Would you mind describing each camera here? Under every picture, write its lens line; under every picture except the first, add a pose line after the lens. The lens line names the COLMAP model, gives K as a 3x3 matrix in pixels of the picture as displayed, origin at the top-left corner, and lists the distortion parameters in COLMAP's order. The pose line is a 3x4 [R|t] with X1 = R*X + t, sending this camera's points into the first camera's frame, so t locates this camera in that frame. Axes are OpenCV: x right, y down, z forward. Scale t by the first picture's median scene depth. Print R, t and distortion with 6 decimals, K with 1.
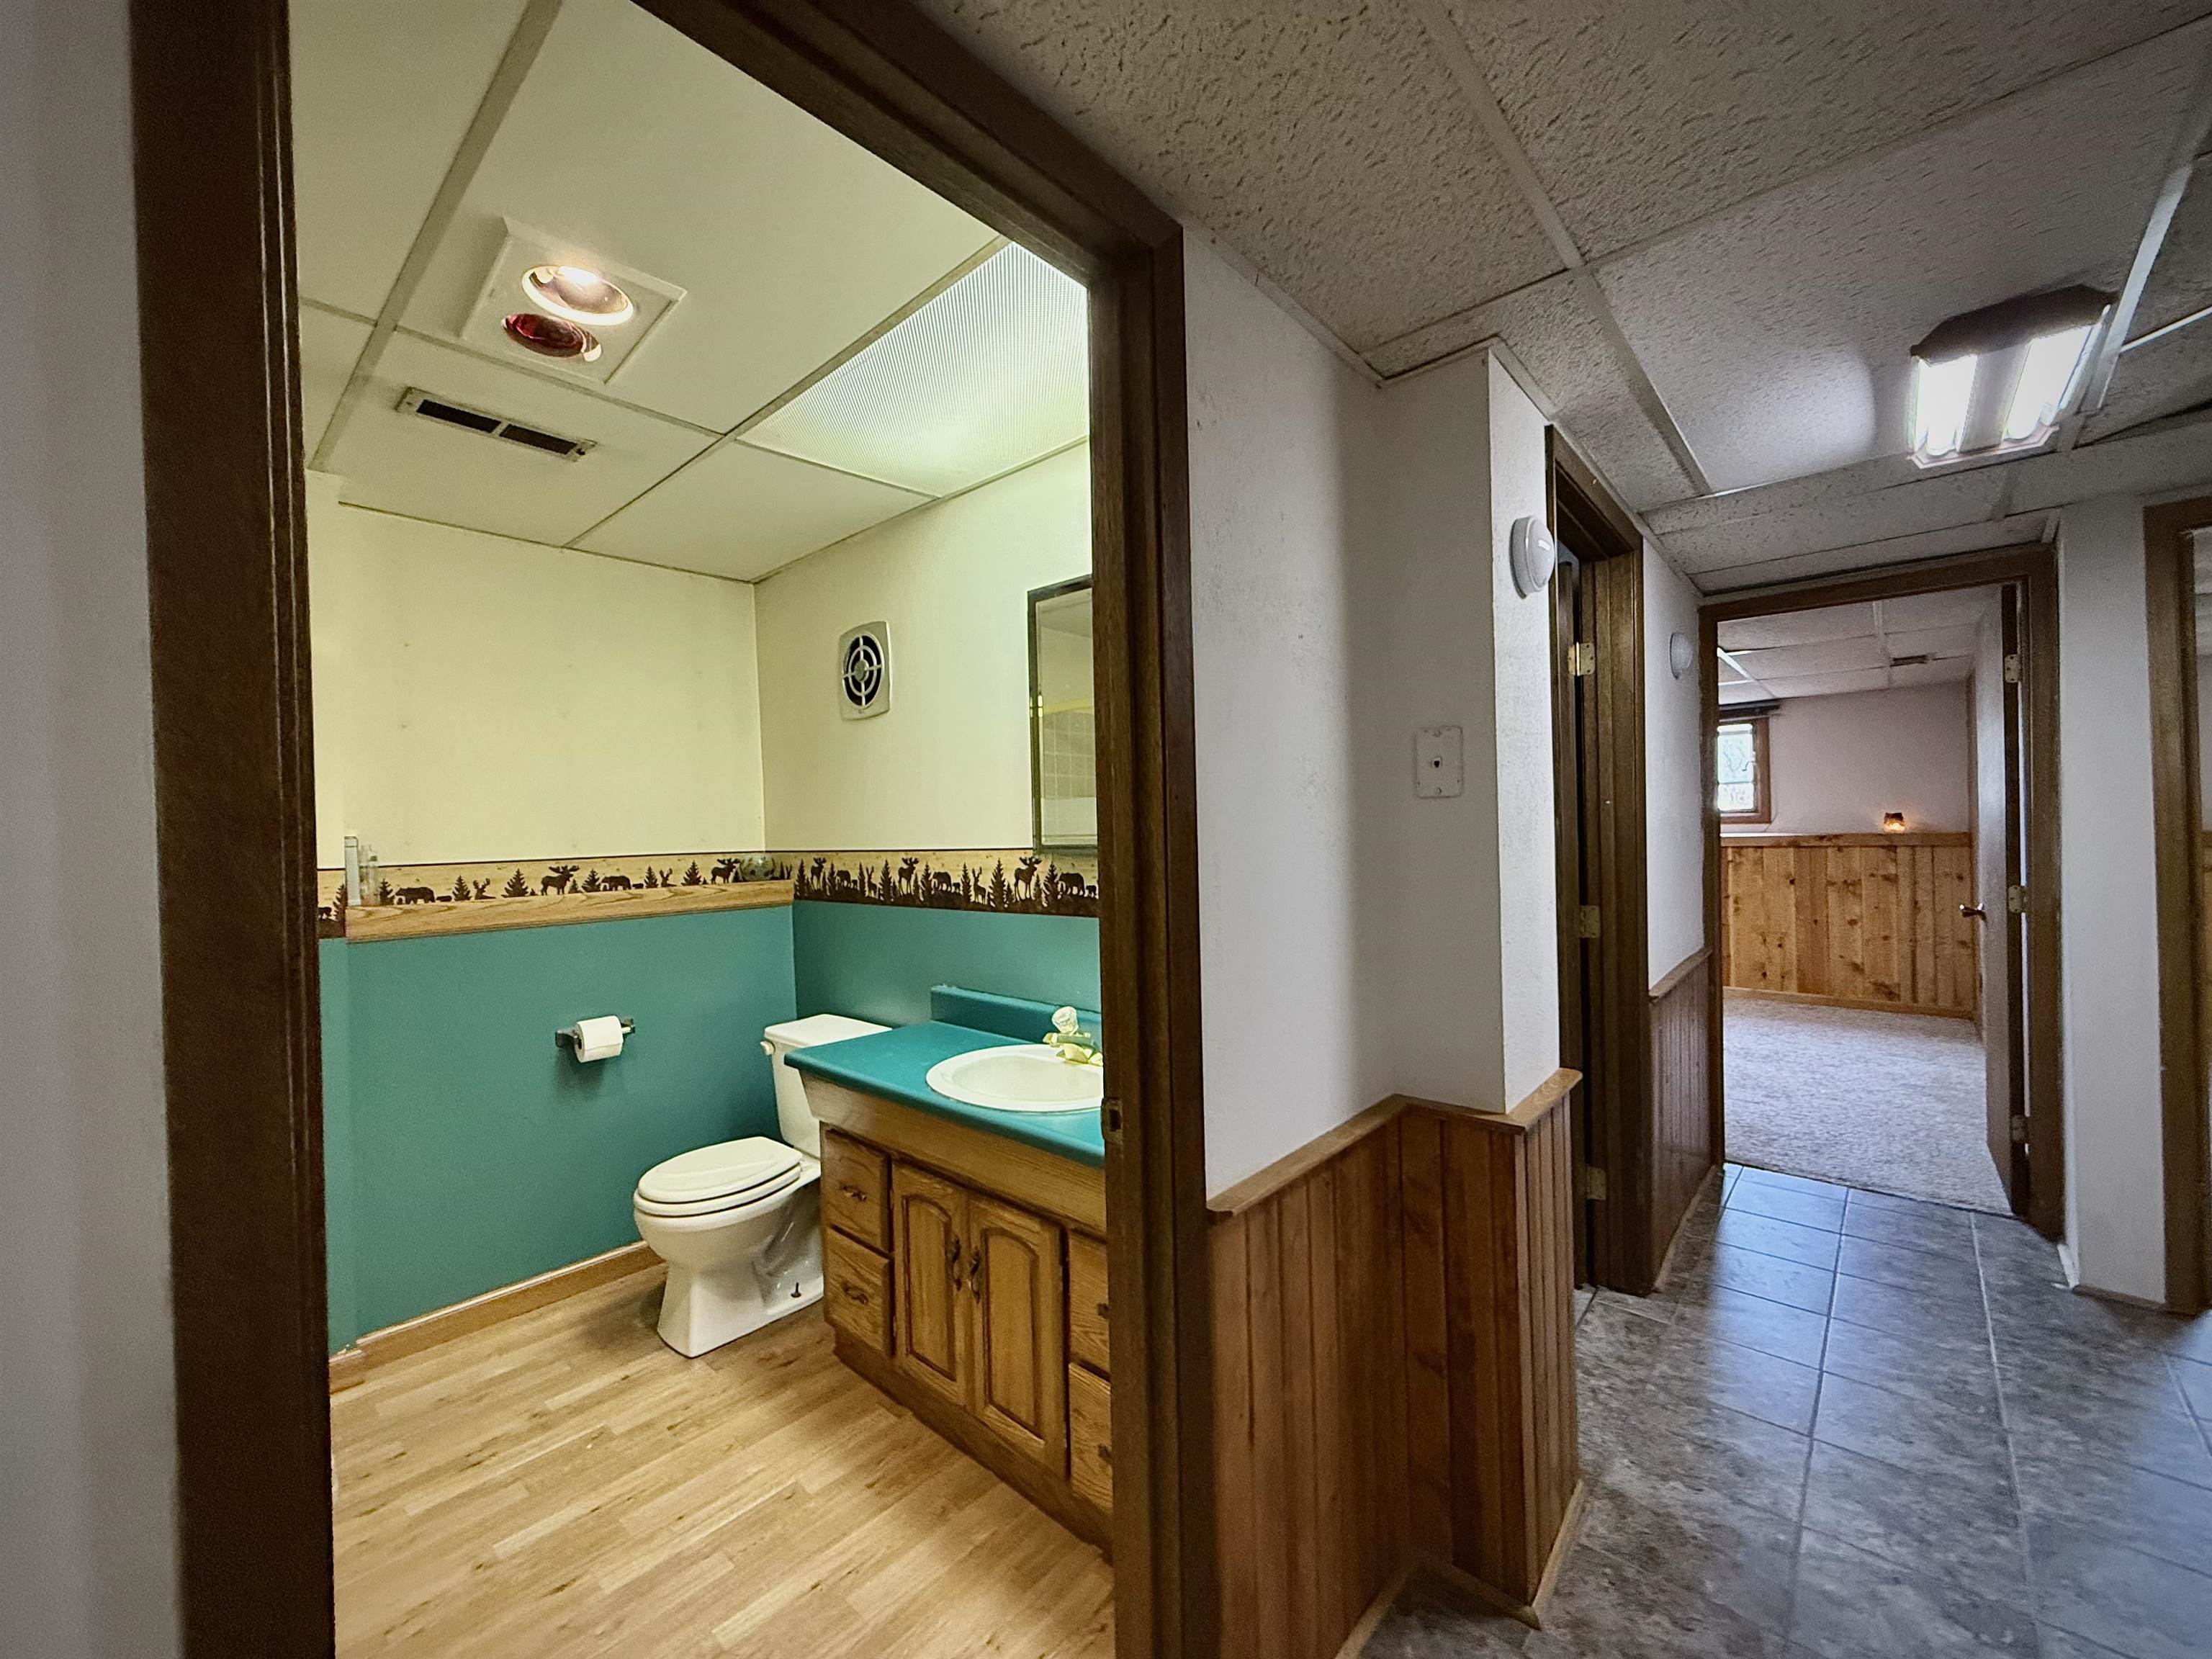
lens RADIAL K [[876.5, 0, 1105.0], [0, 876.5, 826.9], [0, 0, 1]] dist [-0.001294, -0.000586]
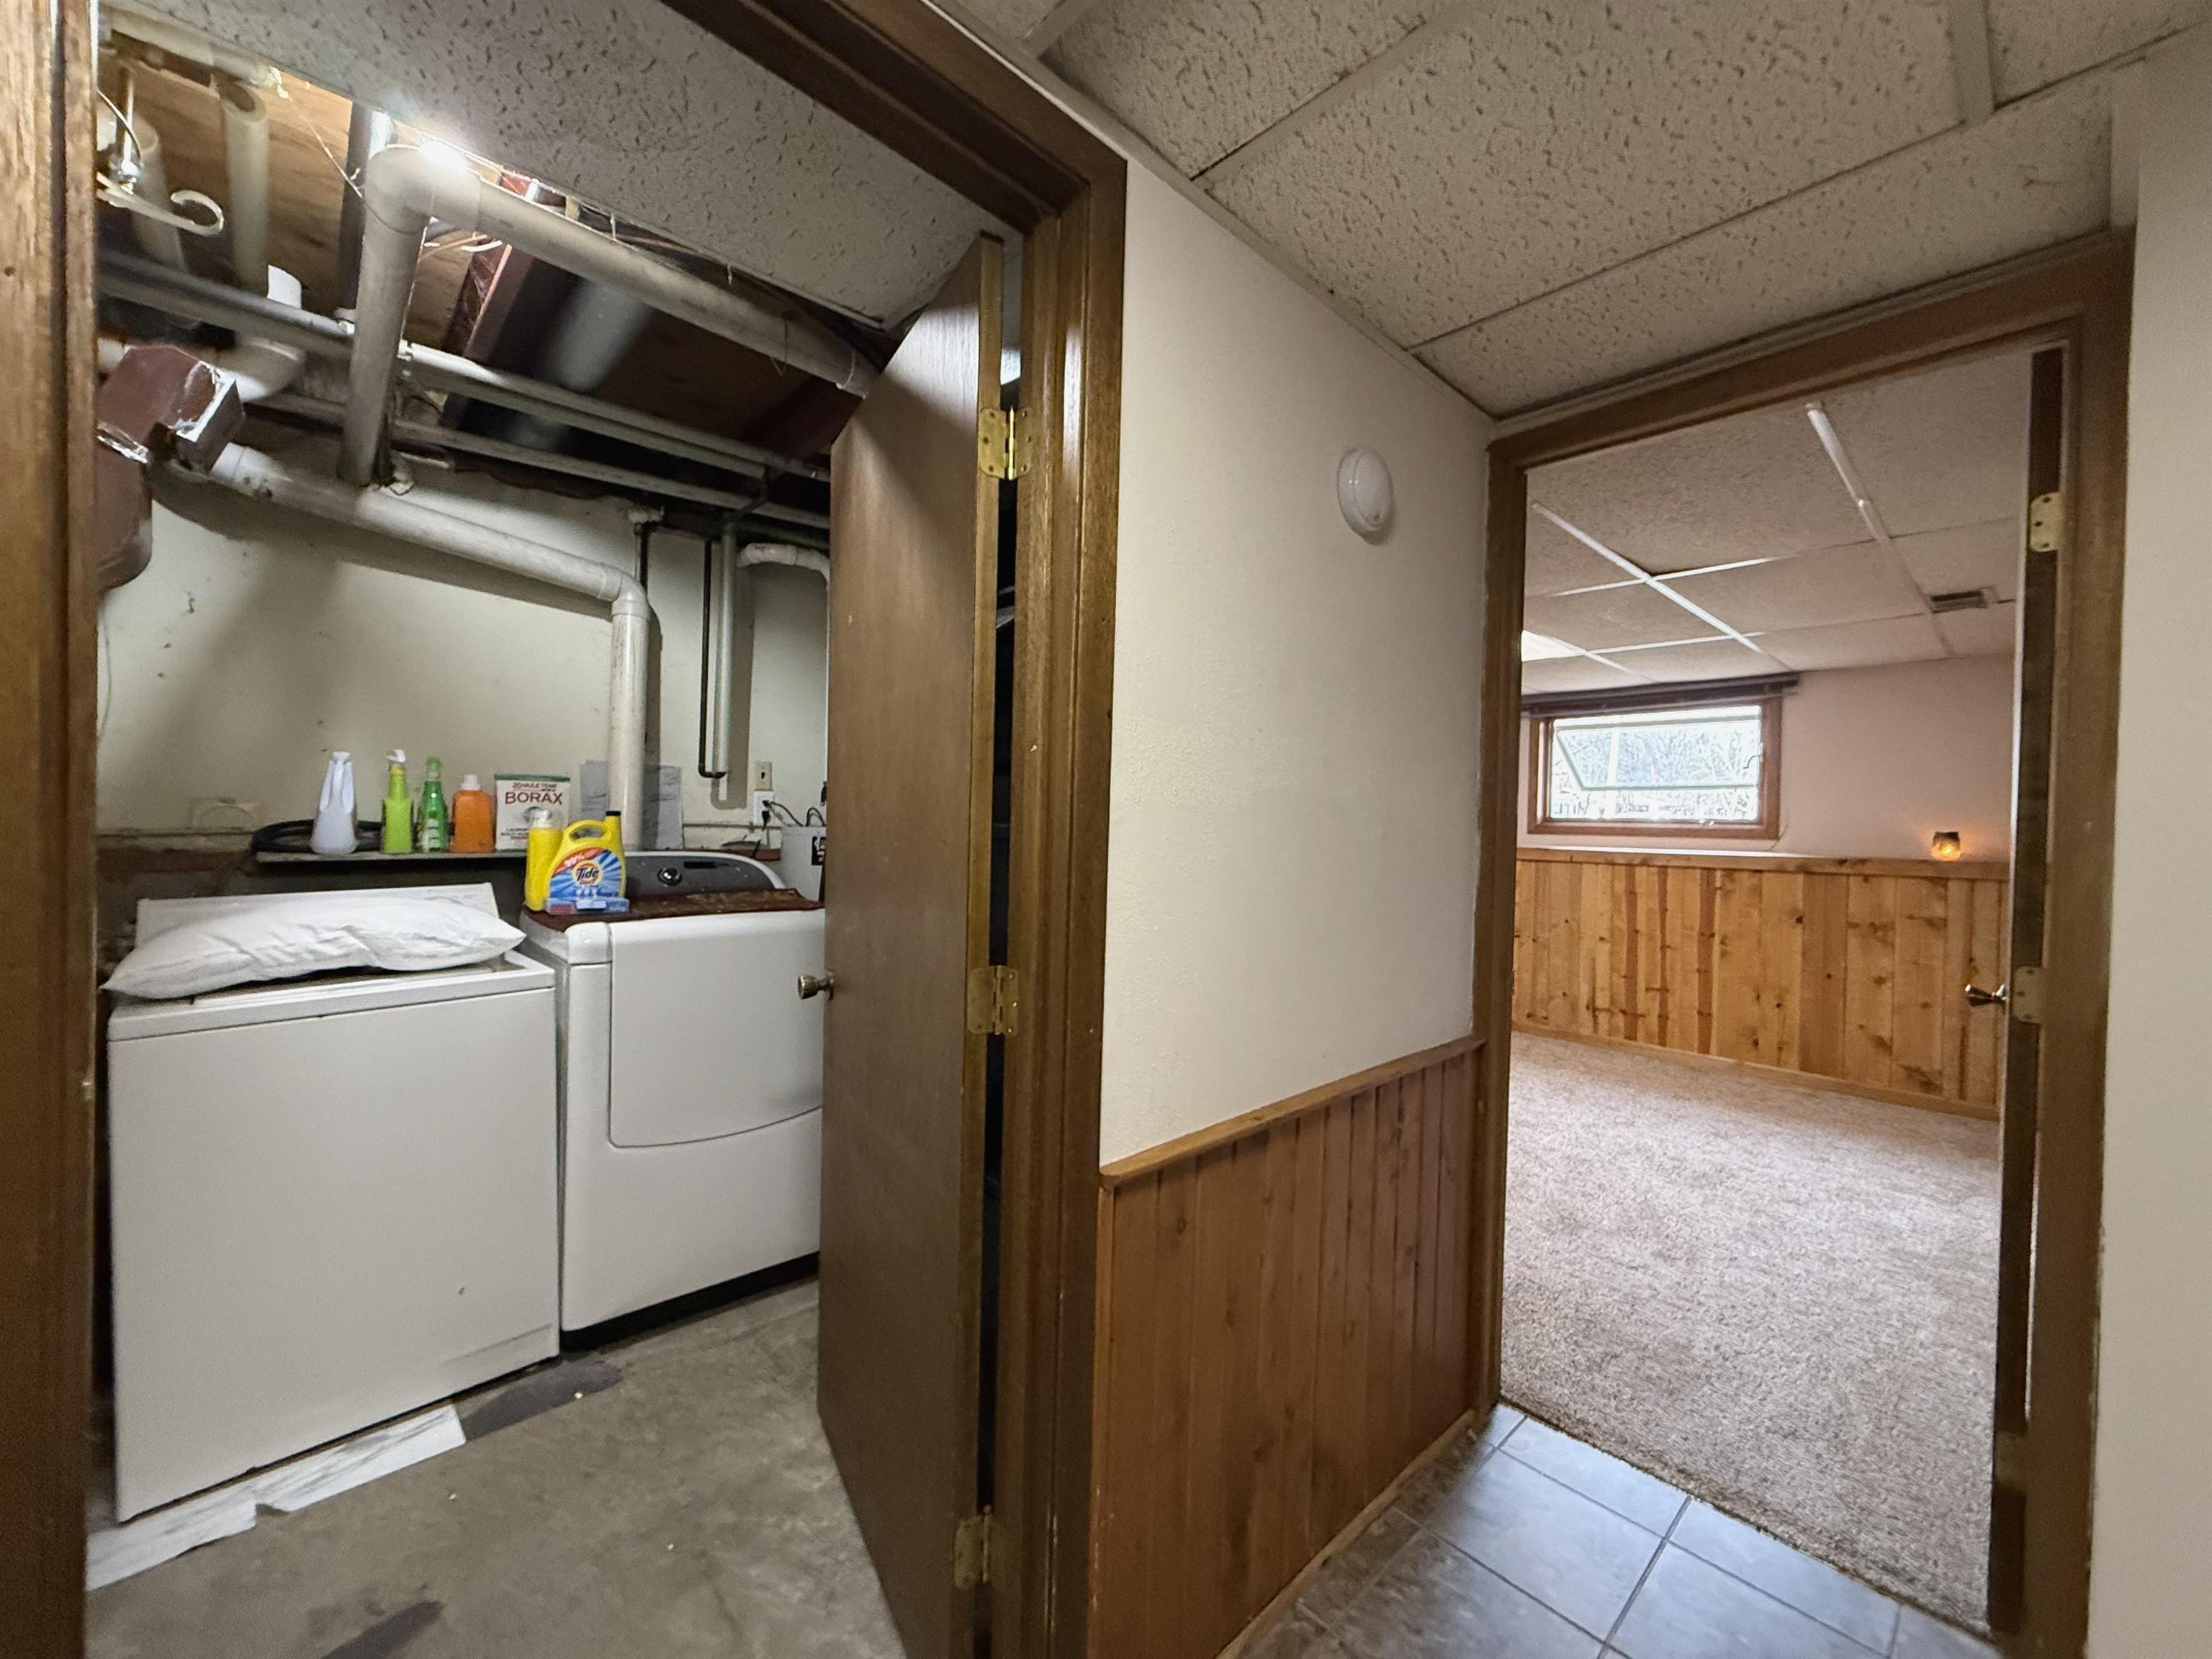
lens RADIAL K [[876.5, 0, 1105.0], [0, 876.5, 828.5], [0, 0, 1]] dist [-0.001294, -0.000586]
pose [[0.995549, 0.043906, -0.083394, 0.288401], [-0.043206, 0.999014, 0.010182, 0.003866], [0.083759, -0.006534, 0.996465, 0.240858]]
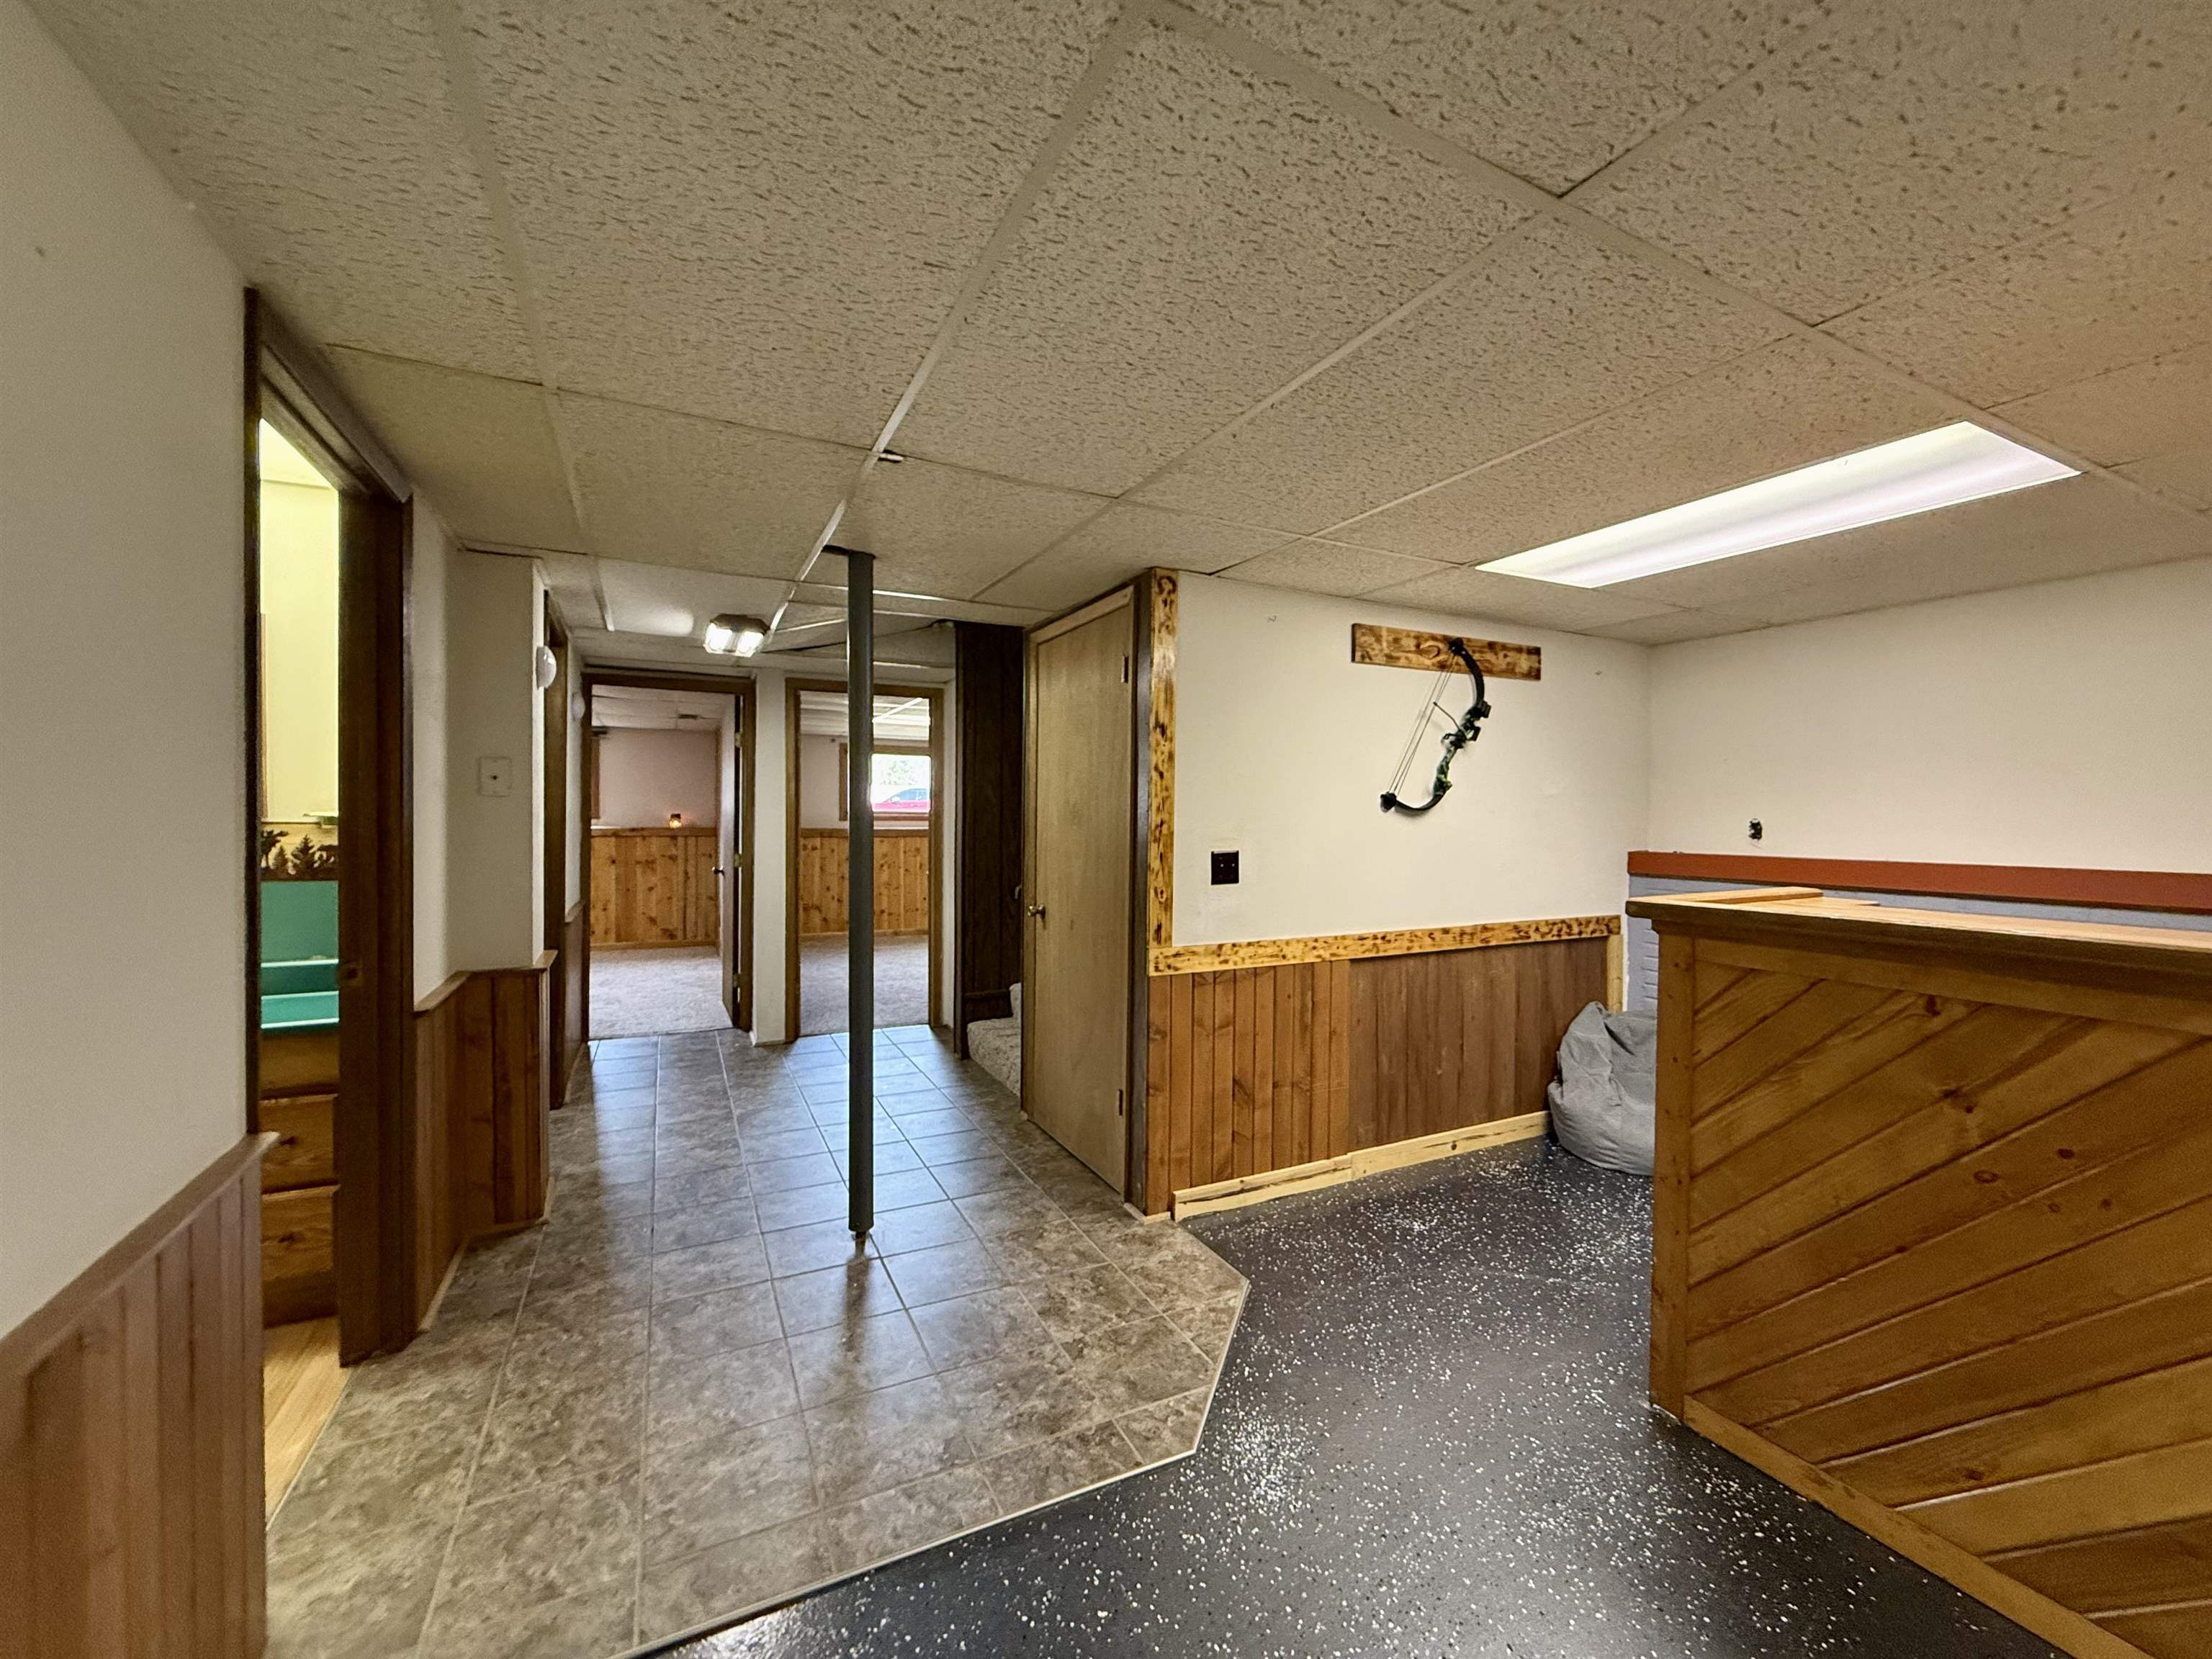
lens RADIAL K [[876.5, 0, 1101.6], [0, 876.5, 832.7], [0, 0, 1]] dist [-0.001294, -0.000586]
pose [[0.362215, 0.009428, 0.932047, -0.234682], [-0.019882, 0.999799, -0.002387, 0.005421], [-0.931883, -0.017667, 0.362329, -0.224427]]
